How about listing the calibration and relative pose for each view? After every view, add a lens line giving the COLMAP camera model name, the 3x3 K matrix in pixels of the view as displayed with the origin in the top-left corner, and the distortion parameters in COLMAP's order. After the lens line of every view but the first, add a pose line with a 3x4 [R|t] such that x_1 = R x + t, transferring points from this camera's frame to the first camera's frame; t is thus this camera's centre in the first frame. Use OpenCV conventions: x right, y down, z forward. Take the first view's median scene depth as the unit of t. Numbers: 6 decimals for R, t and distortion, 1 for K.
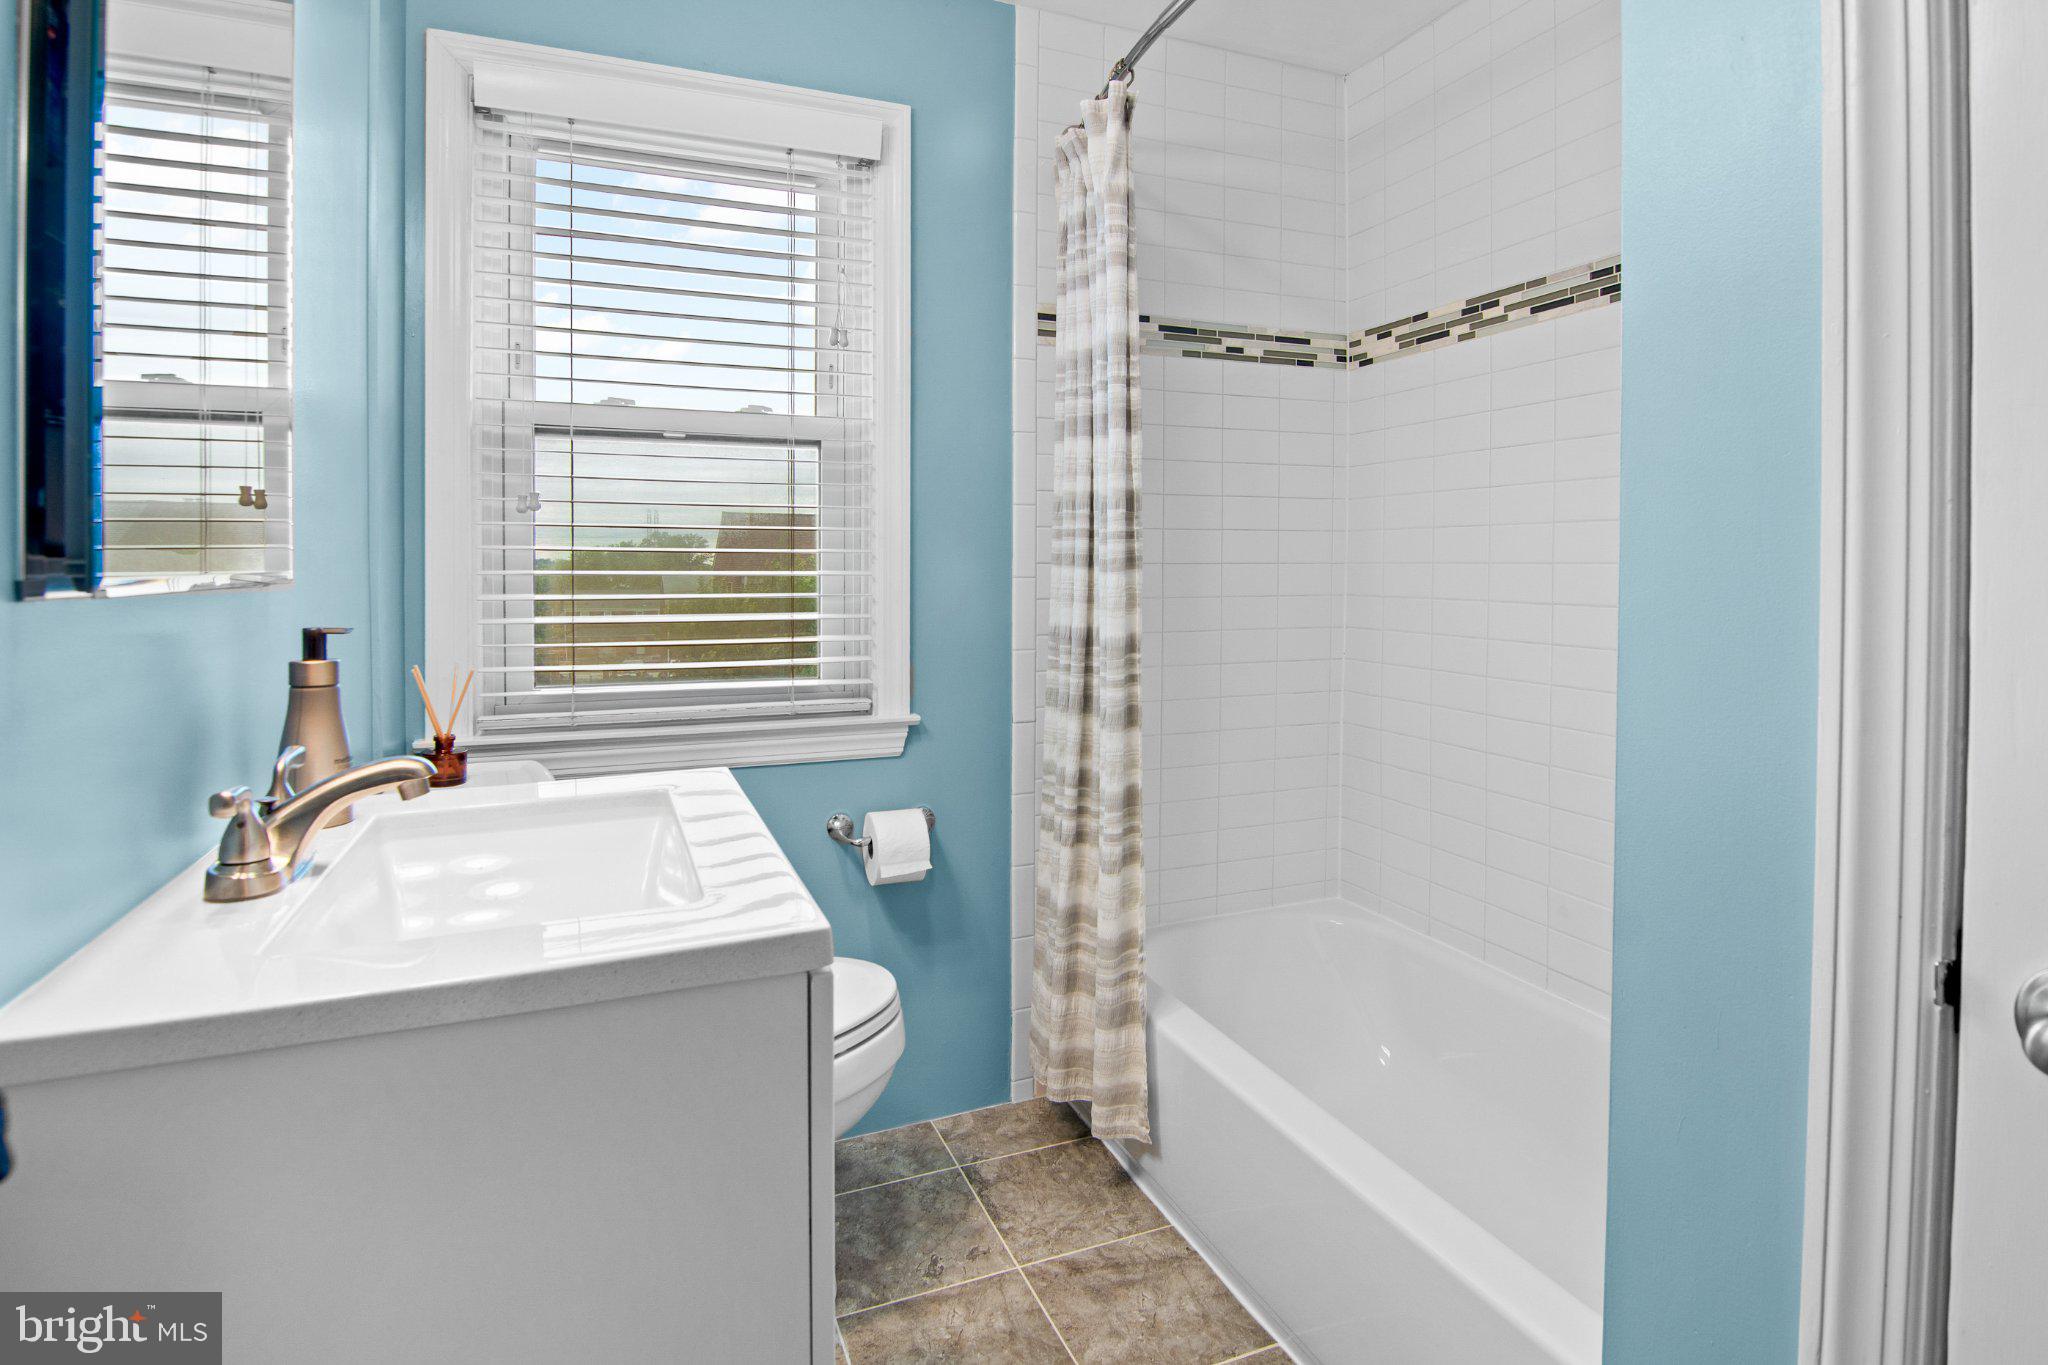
lens RADIAL K [[1062.3, 0, 1042.0], [0, 1062.3, 615.6], [0, 0, 1]] dist [-0.000401, -0.015711]
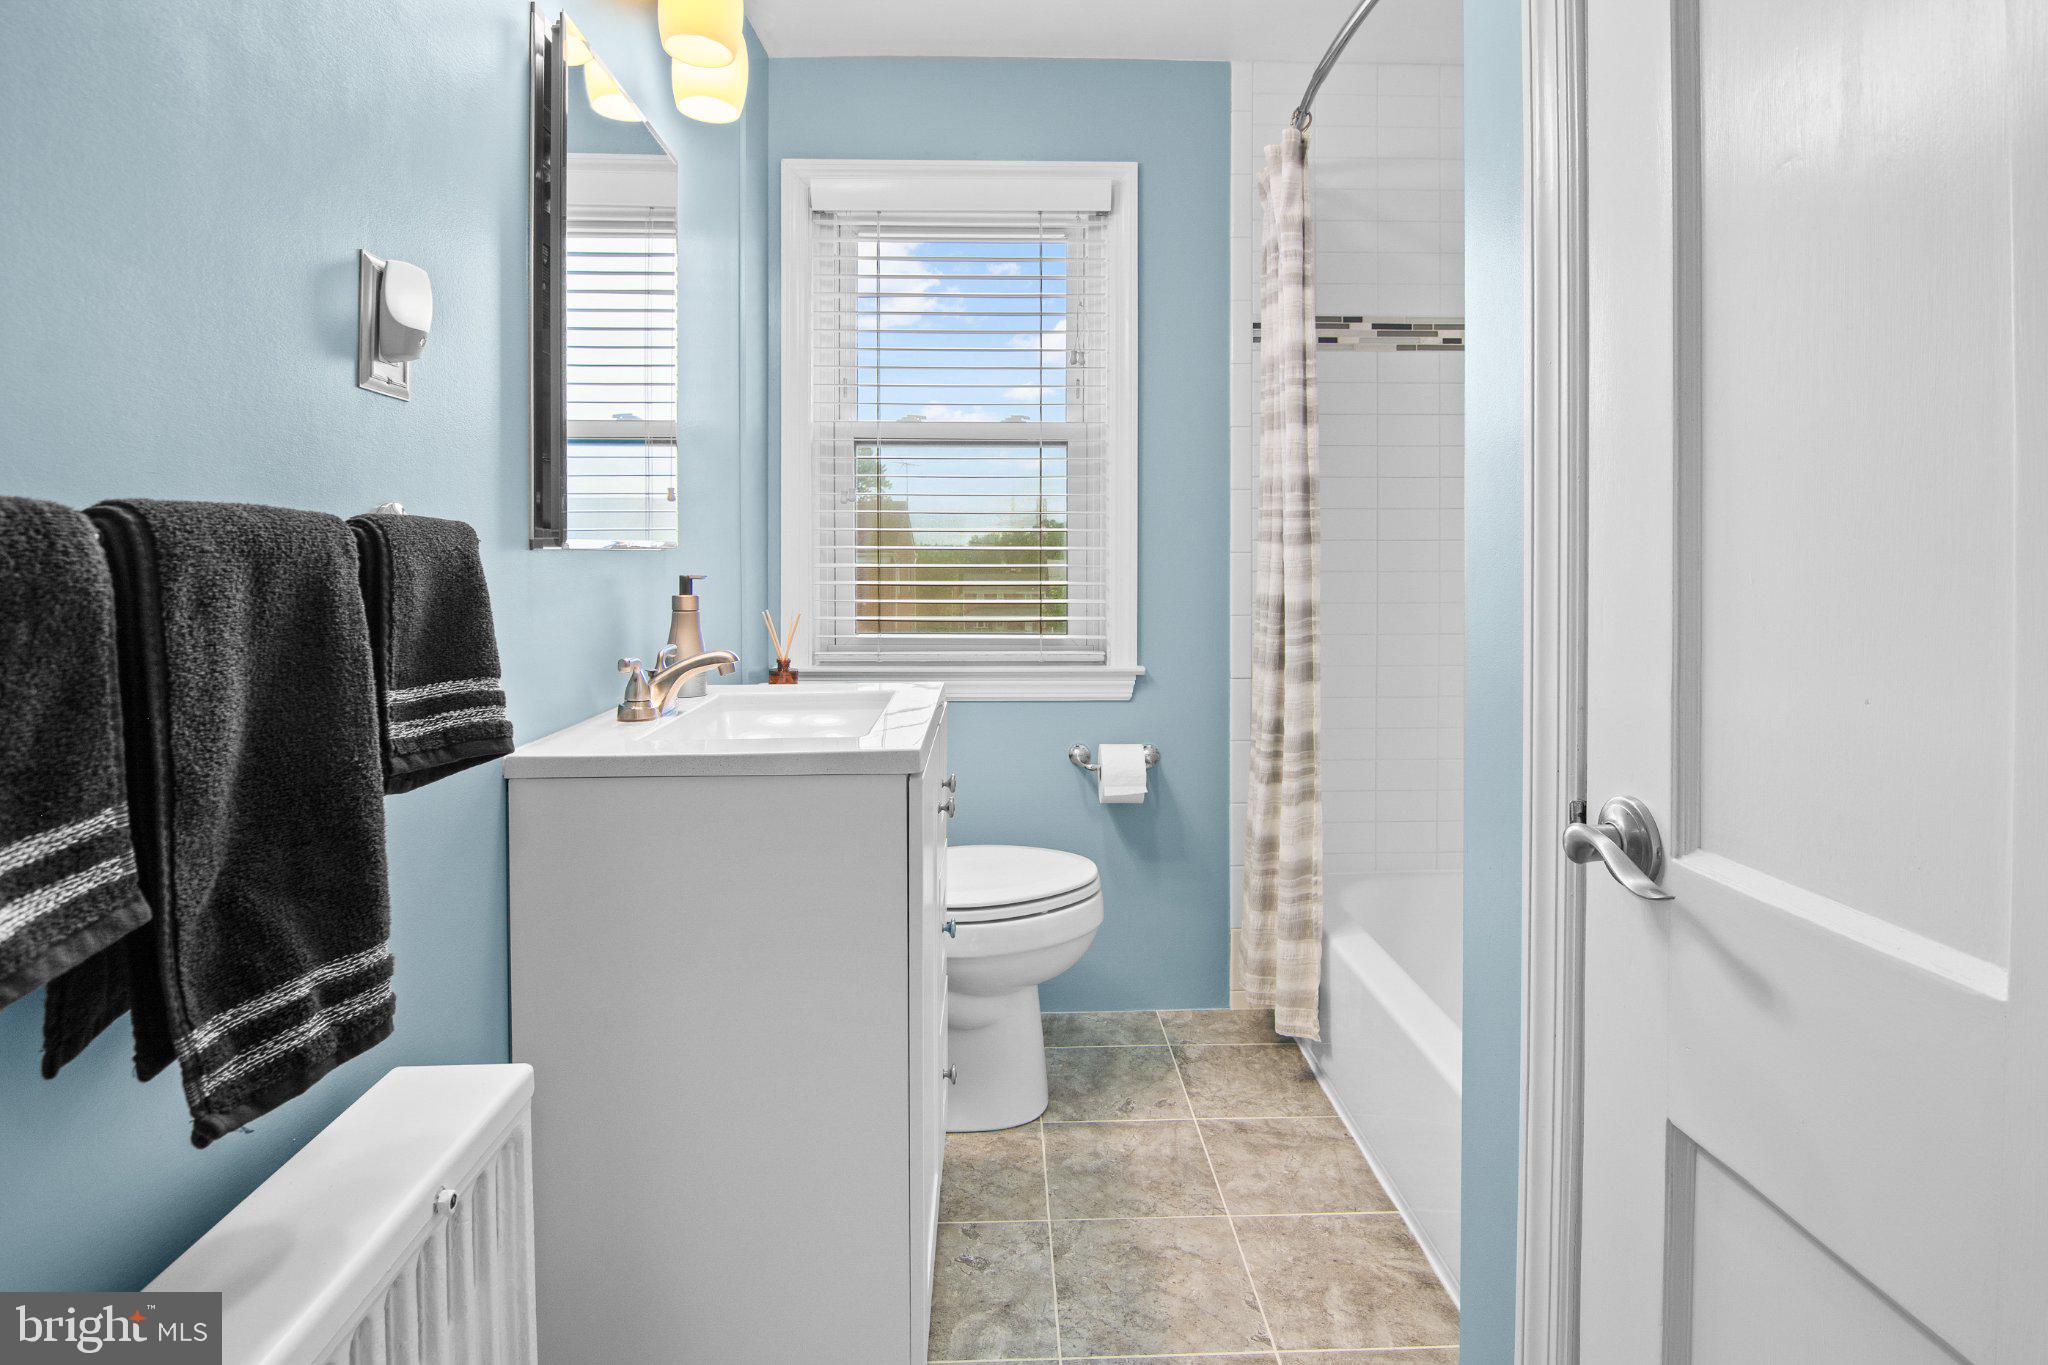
lens RADIAL K [[1062.3, 0, 1042.0], [0, 1062.3, 615.6], [0, 0, 1]] dist [-0.000401, -0.015711]
pose [[0.939366, 0.020740, -0.342289, 0.201335], [-0.016132, 0.999737, 0.016302, 0.019504], [0.342537, -0.009792, 0.939453, -0.182037]]
